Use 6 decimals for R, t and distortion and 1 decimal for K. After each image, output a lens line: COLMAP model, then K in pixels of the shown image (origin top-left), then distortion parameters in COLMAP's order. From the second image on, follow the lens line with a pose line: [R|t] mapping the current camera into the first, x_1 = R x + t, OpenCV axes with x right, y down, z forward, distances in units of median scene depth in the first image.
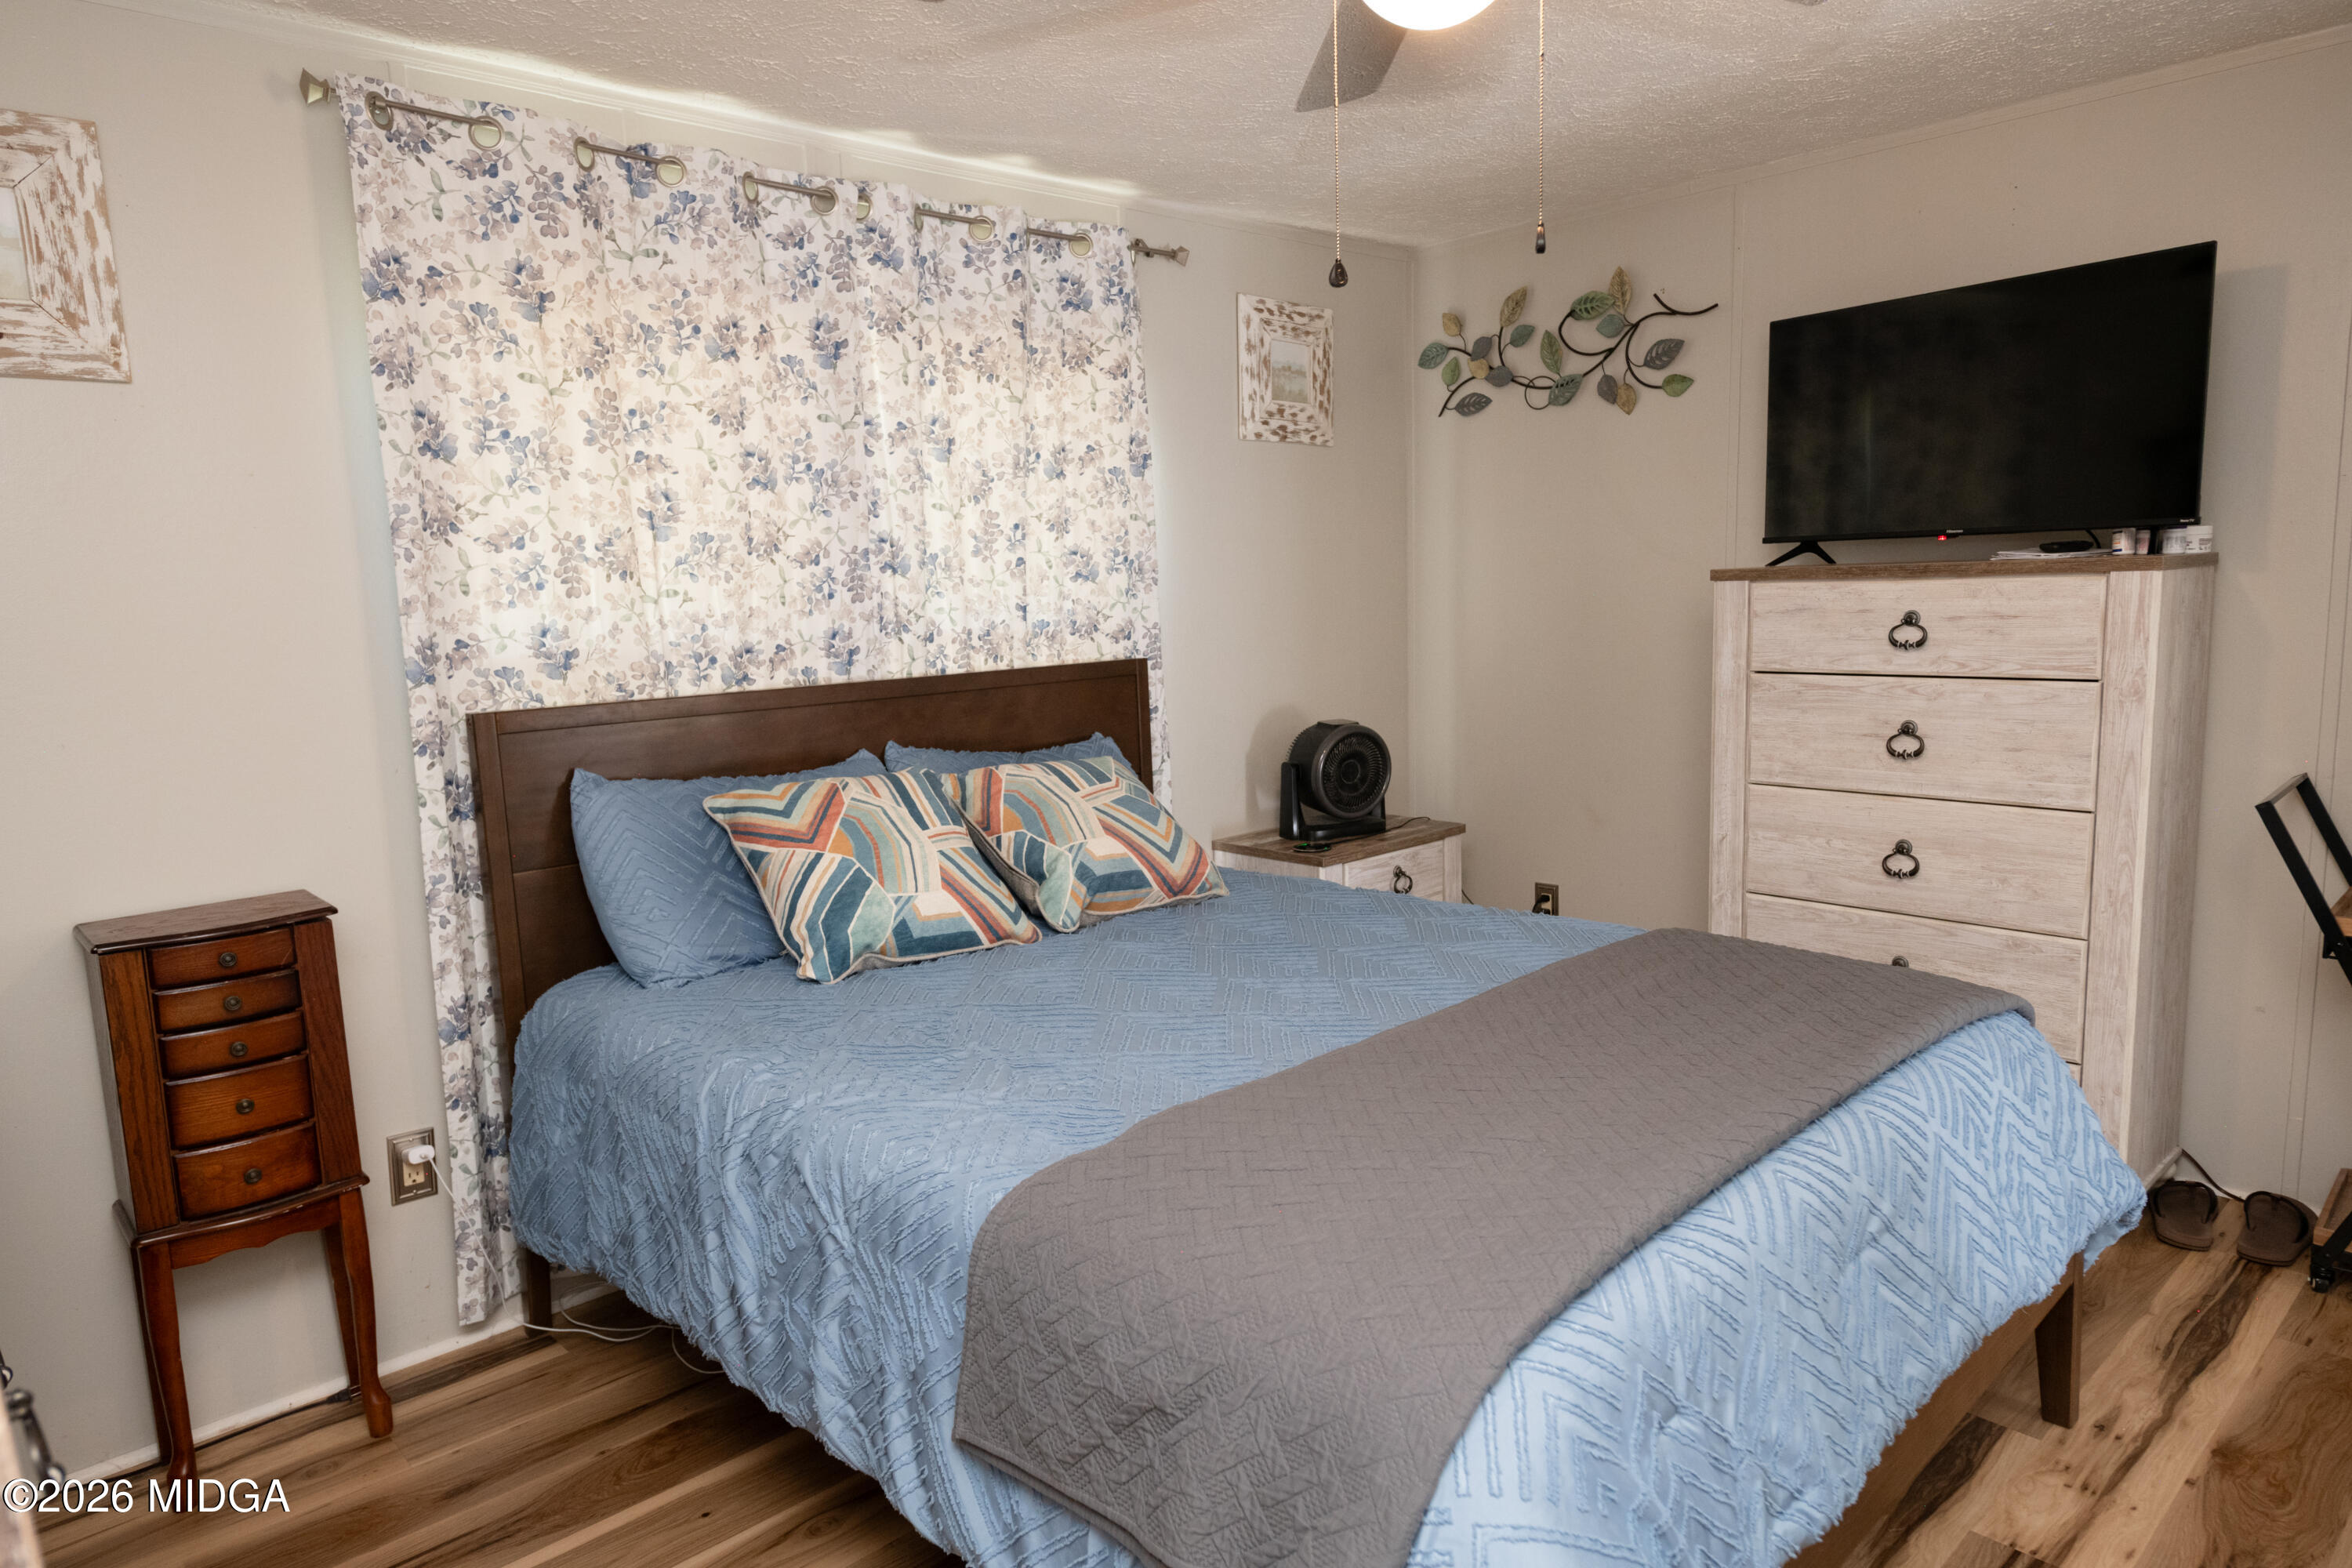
lens RADIAL K [[1407.6, 0, 1176.0], [0, 1407.6, 780.9], [0, 0, 1]] dist [0.004765, -0.001738]
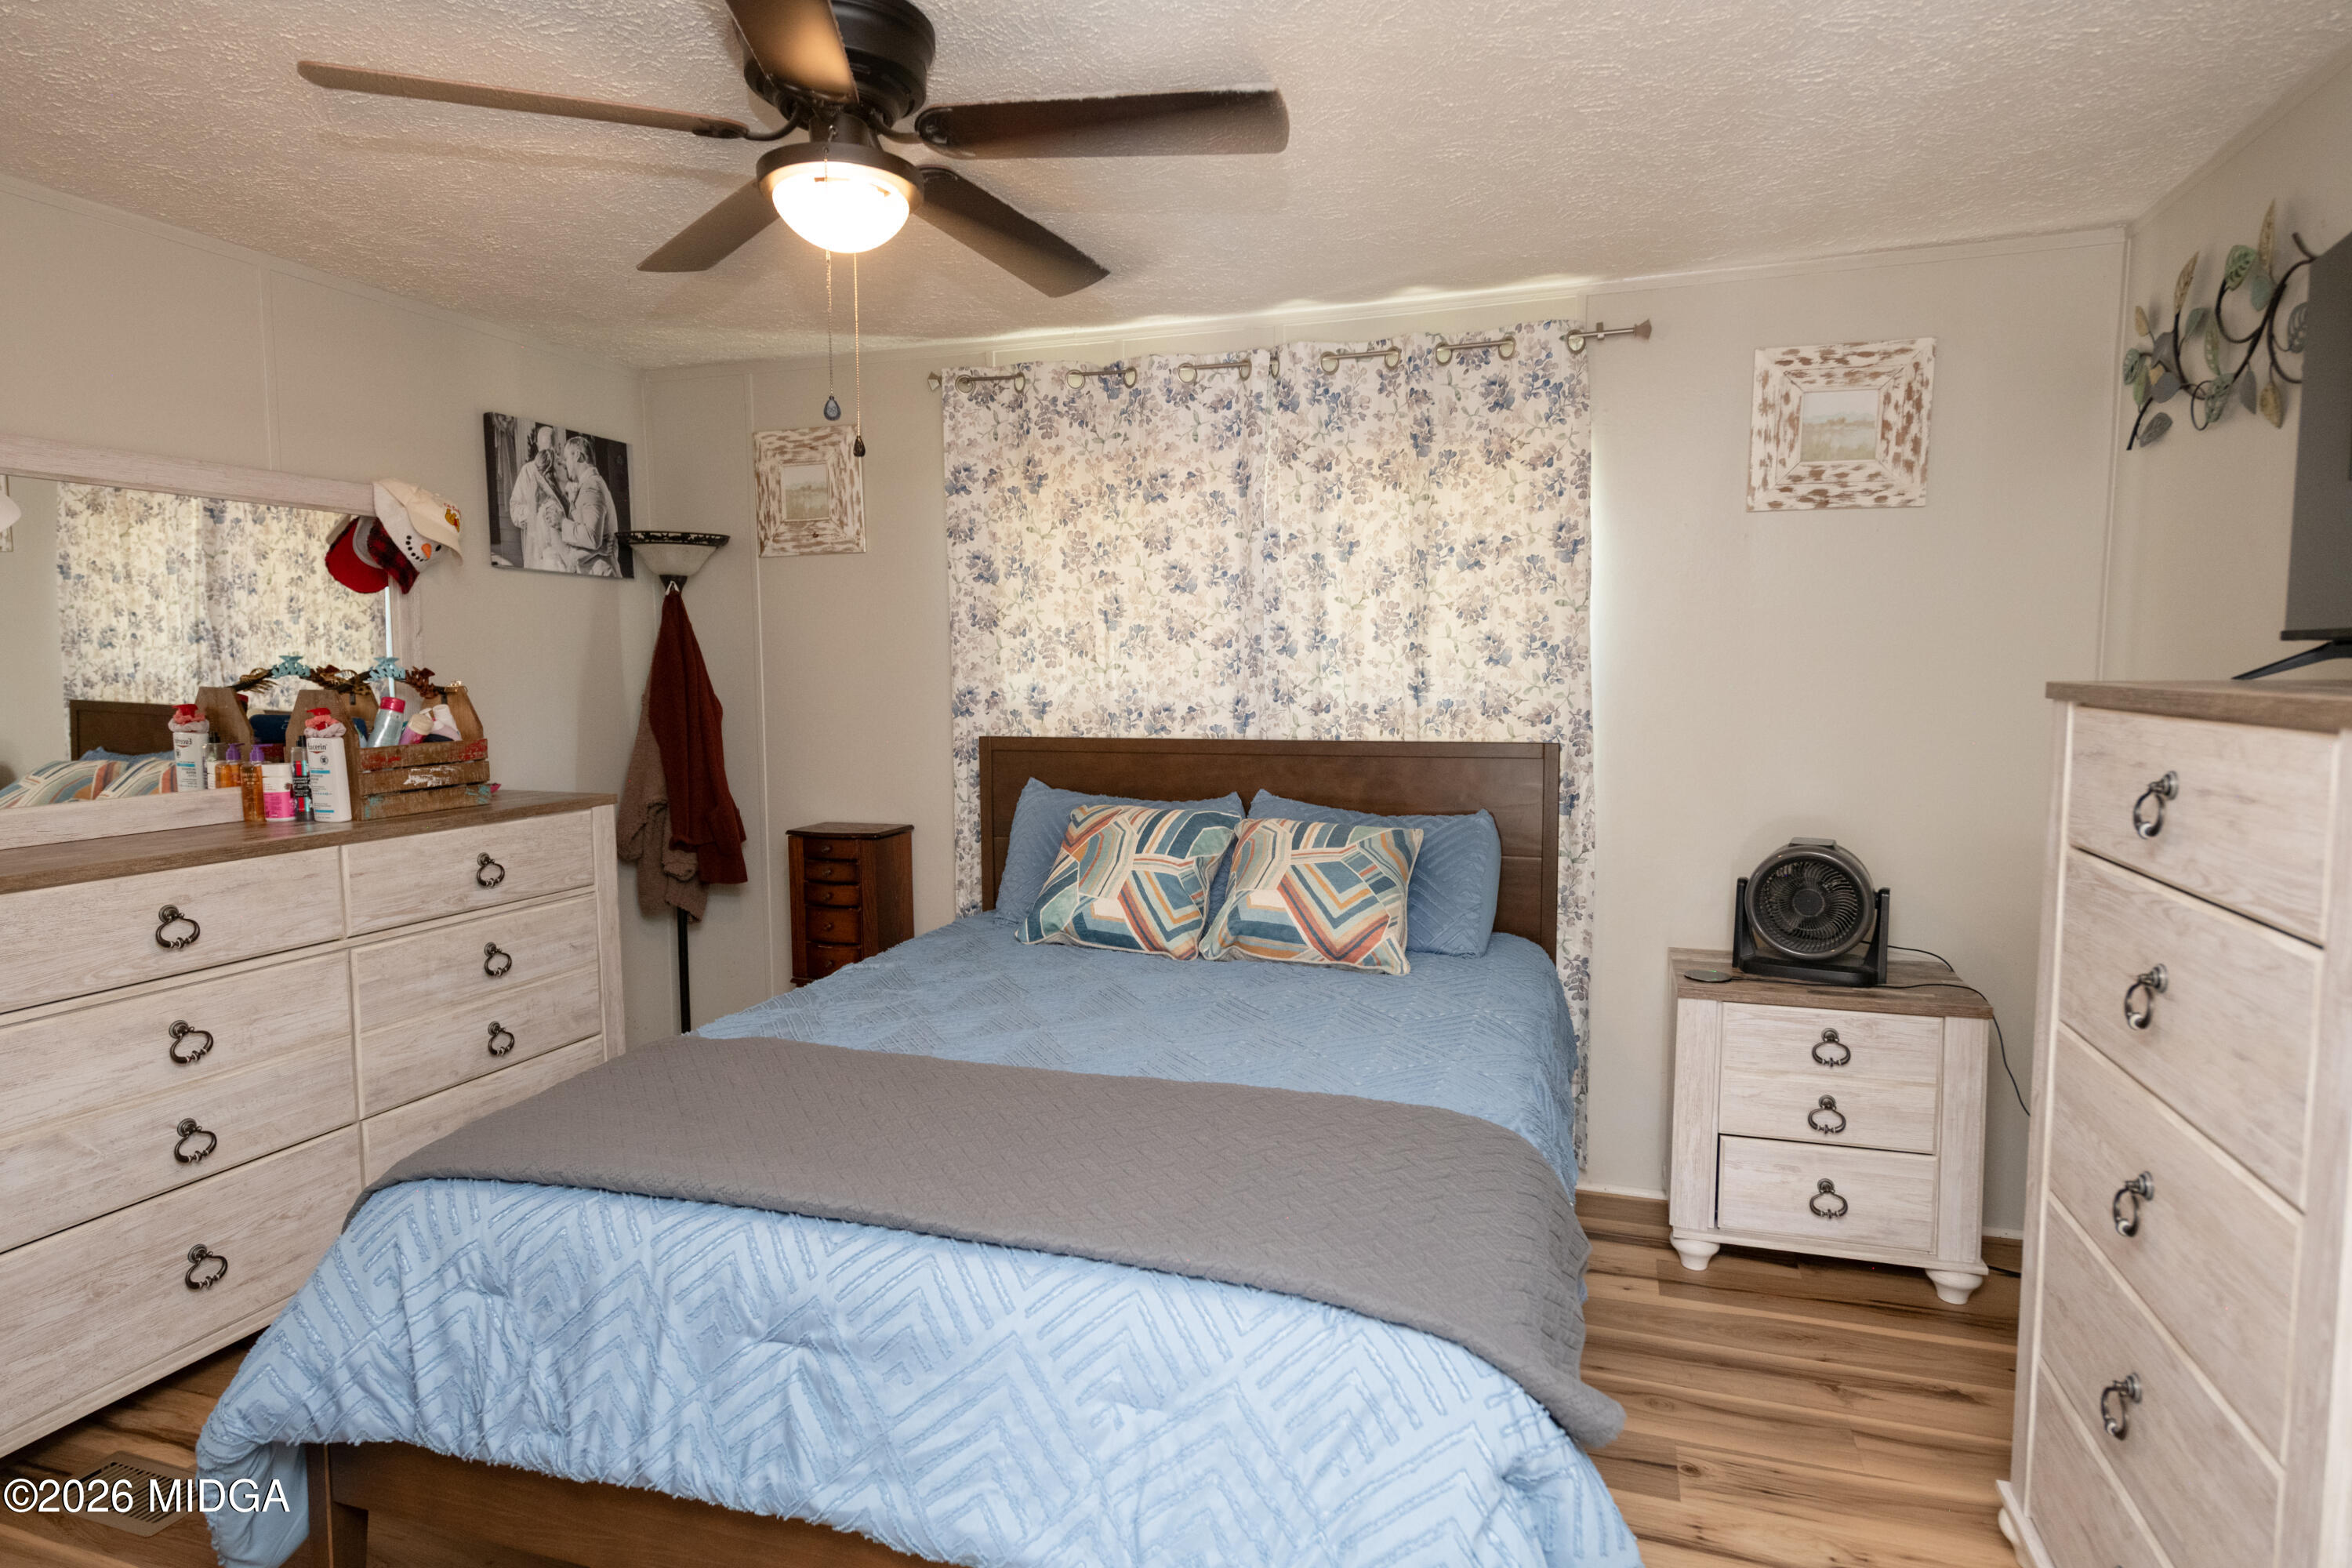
lens RADIAL K [[1253.8, 0, 1181.1], [0, 1253.8, 777.0], [0, 0, 1]] dist [0.003080, -0.000780]
pose [[0.488046, 0.111052, -0.865724, 0.749732], [-0.131326, 0.989924, 0.052950, -0.091602], [0.862882, 0.087850, 0.497712, 0.399862]]
